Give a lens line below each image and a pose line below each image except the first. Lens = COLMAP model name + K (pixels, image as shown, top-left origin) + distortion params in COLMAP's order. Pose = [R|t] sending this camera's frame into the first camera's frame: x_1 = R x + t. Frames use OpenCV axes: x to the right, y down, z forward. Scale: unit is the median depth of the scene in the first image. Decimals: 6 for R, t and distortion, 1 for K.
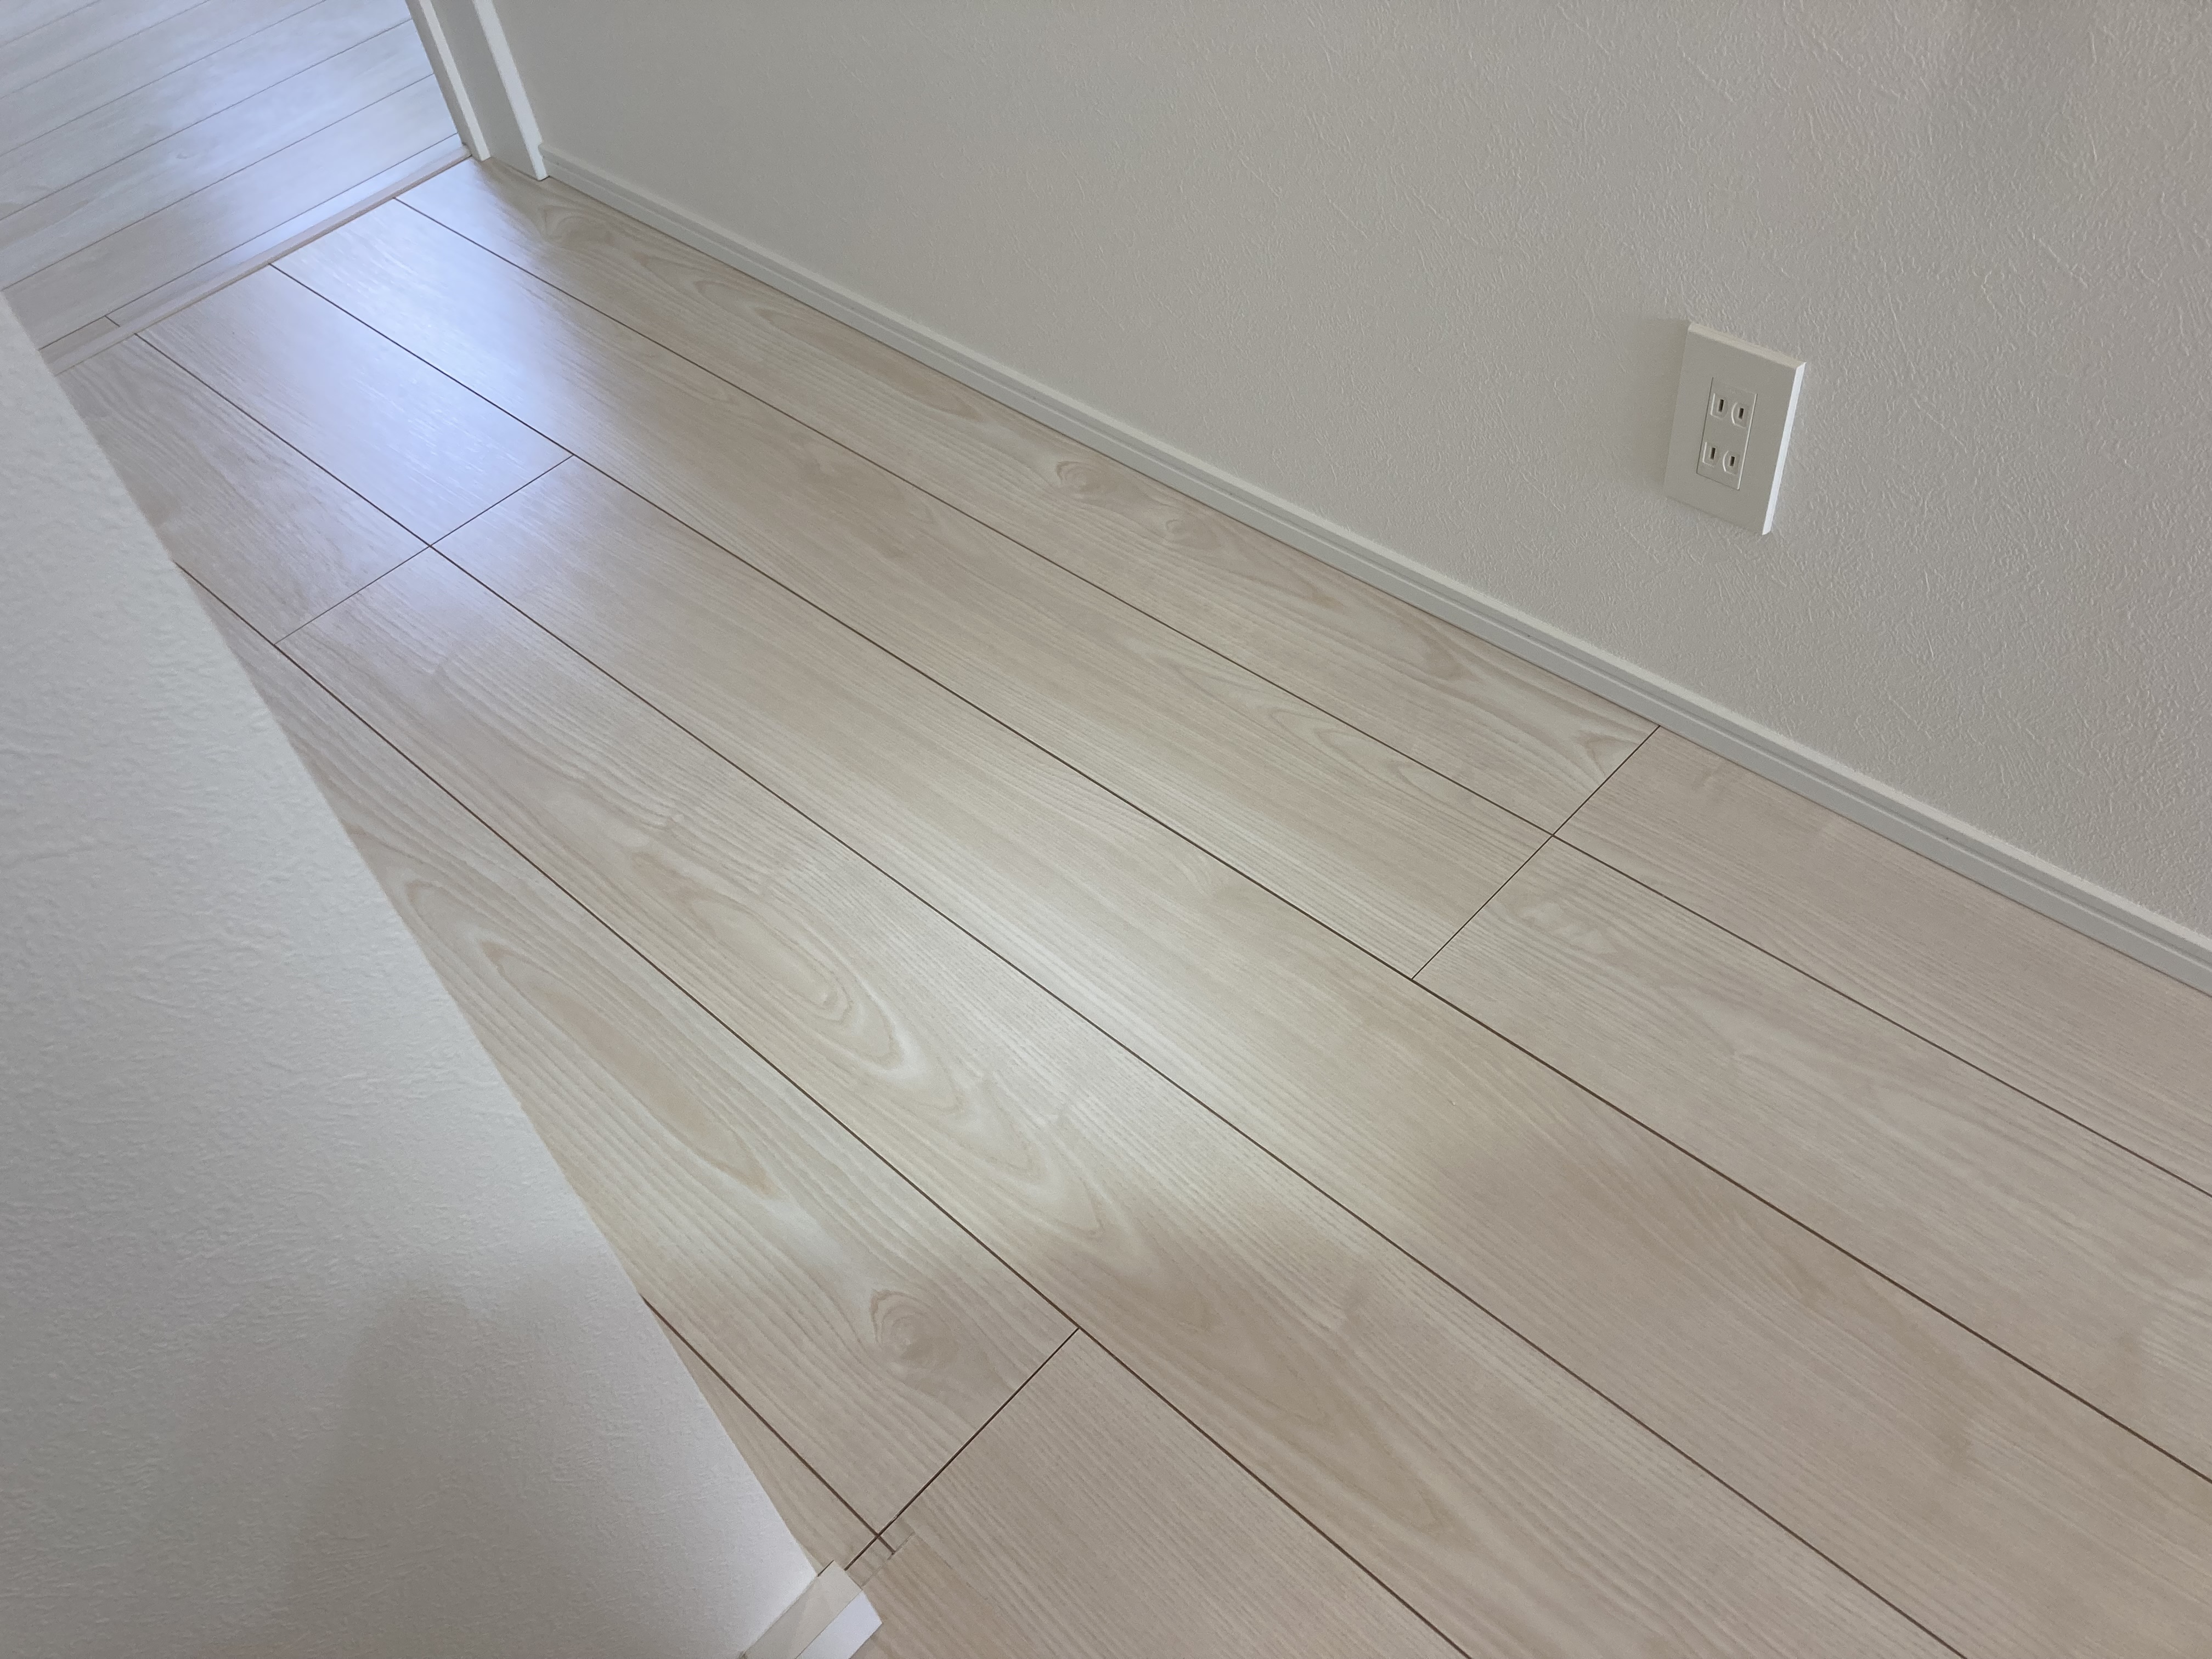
lens RADIAL K [[1809.4, 0, 1066.3], [0, 1809.4, 814.9], [0, 0, 1]] dist [0.013561, -0.011547]
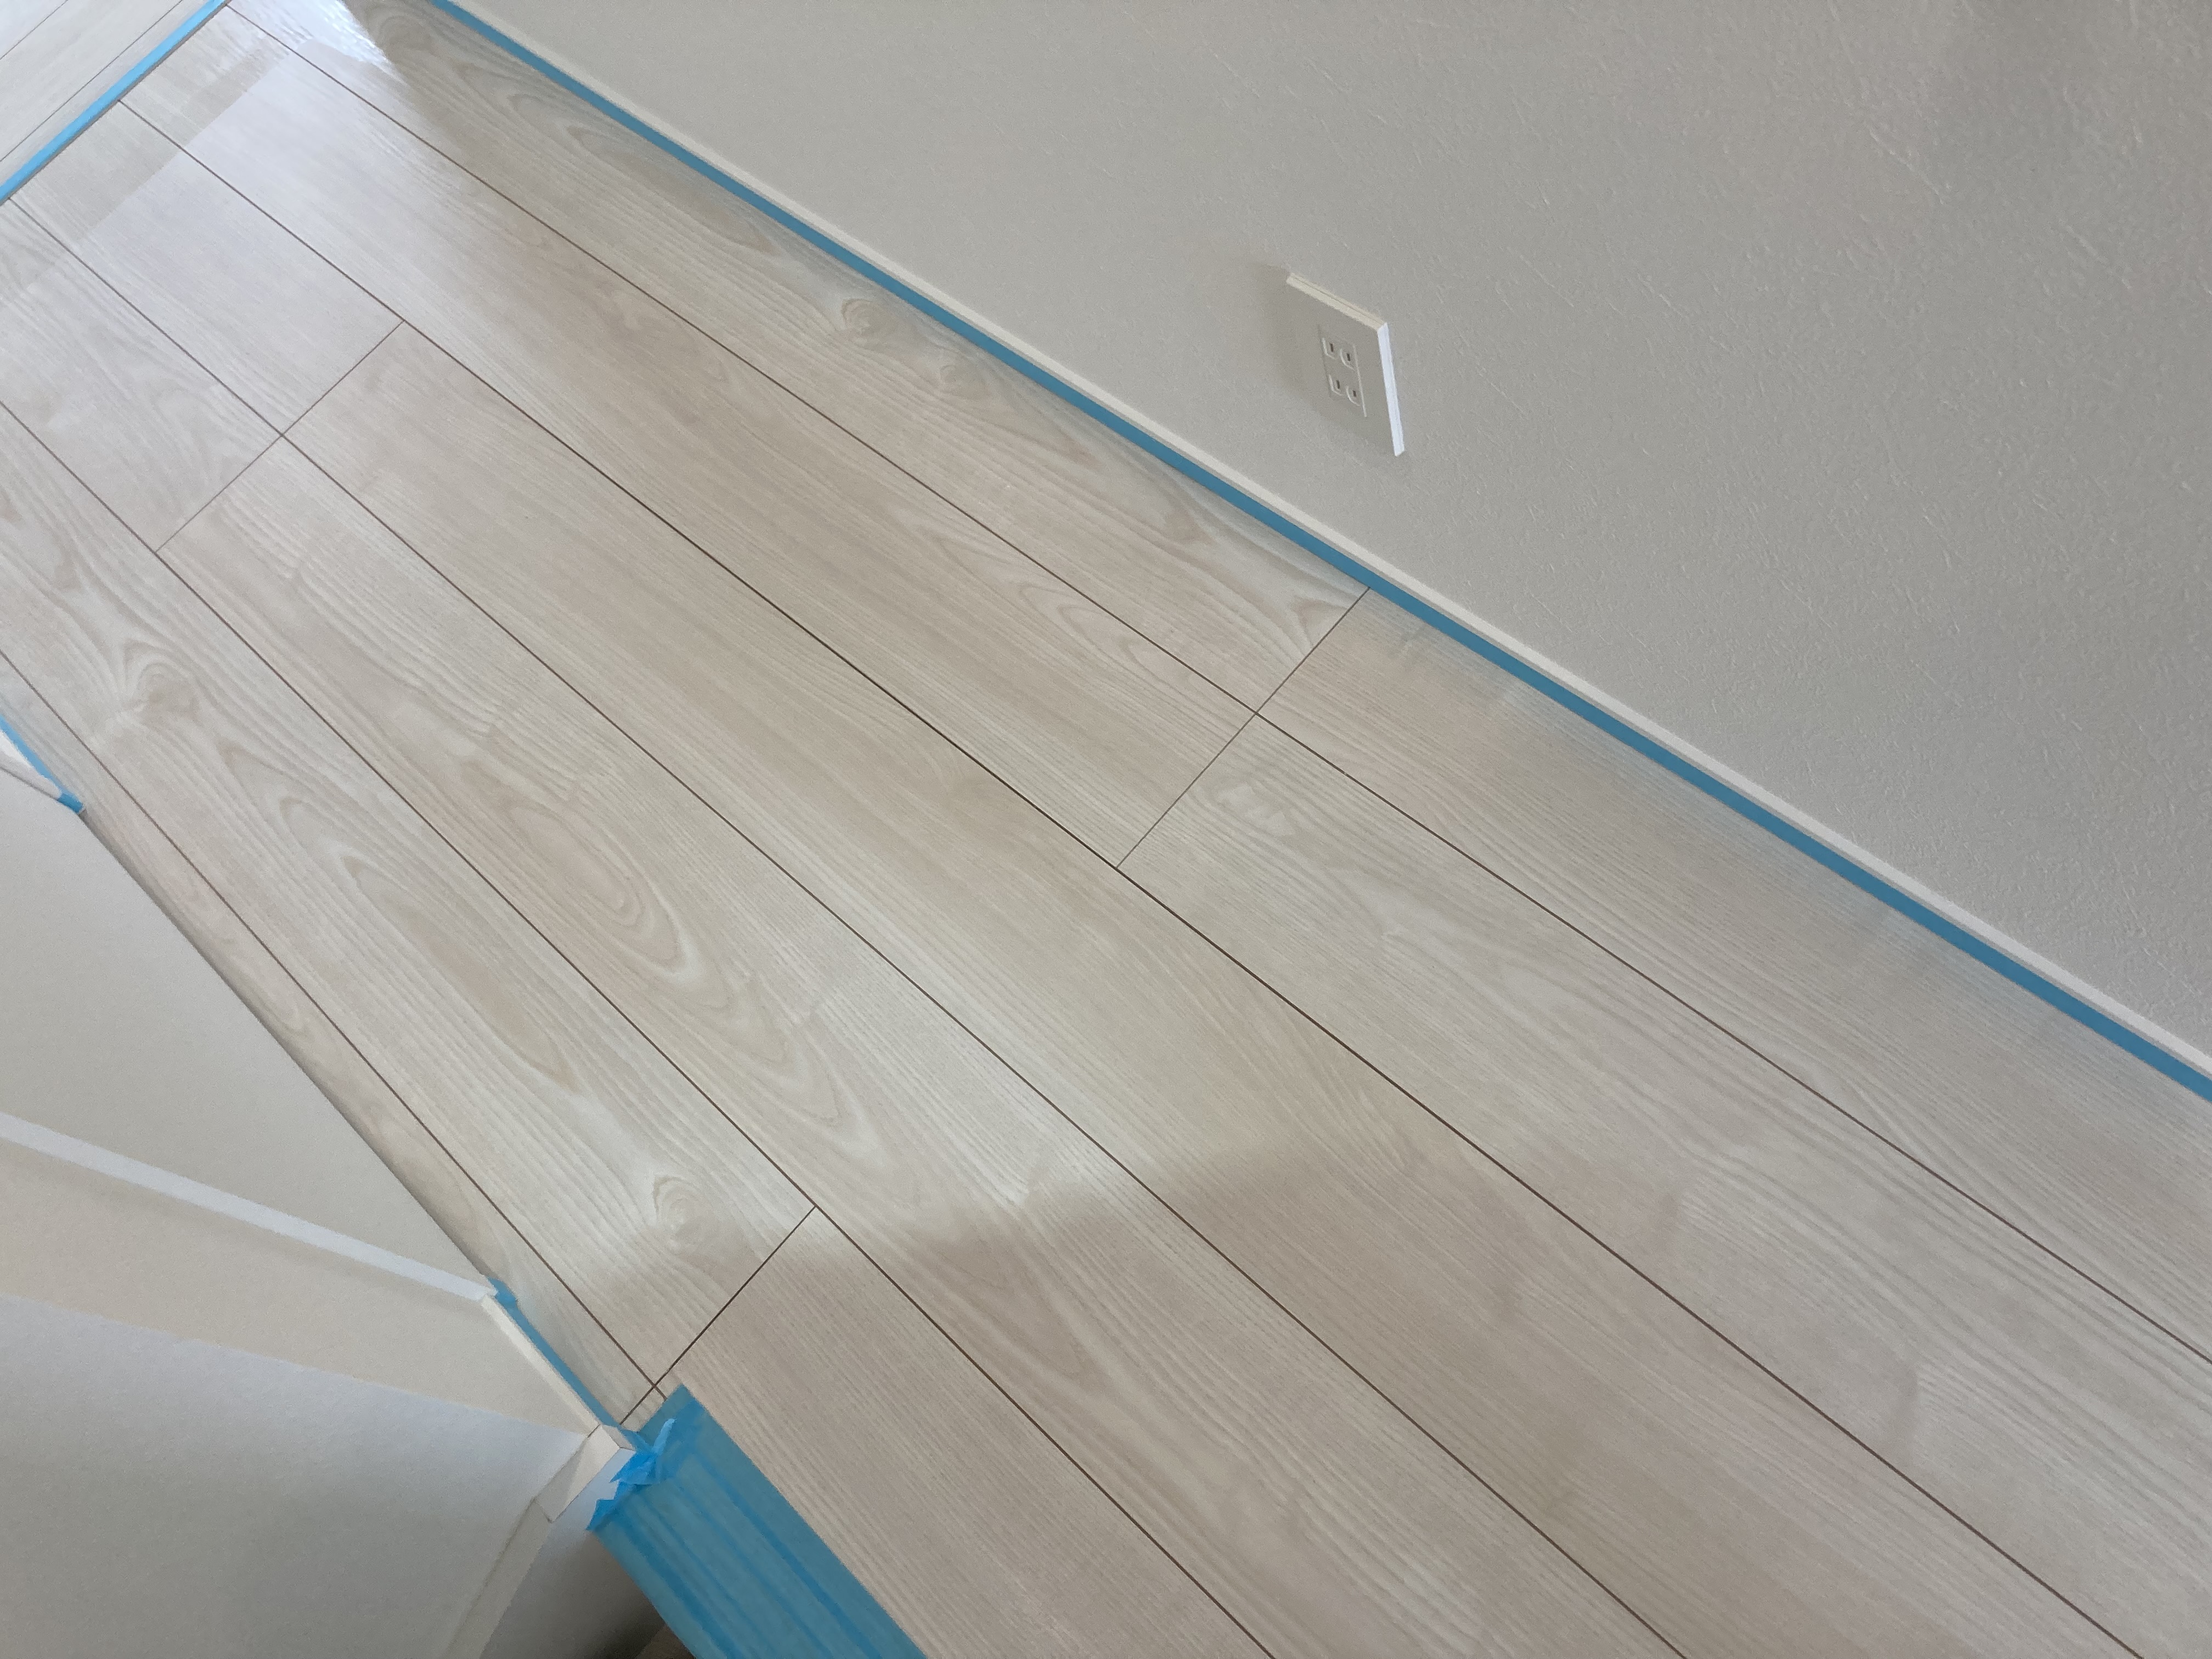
lens RADIAL K [[1809.4, 0, 1071.6], [0, 1809.4, 812.6], [0, 0, 1]] dist [0.013561, -0.011547]
pose [[0.992311, -0.067112, -0.103992, 0.298974], [0.092785, 0.959444, 0.266192, -0.255643], [0.081909, -0.273794, 0.958294, -0.062732]]
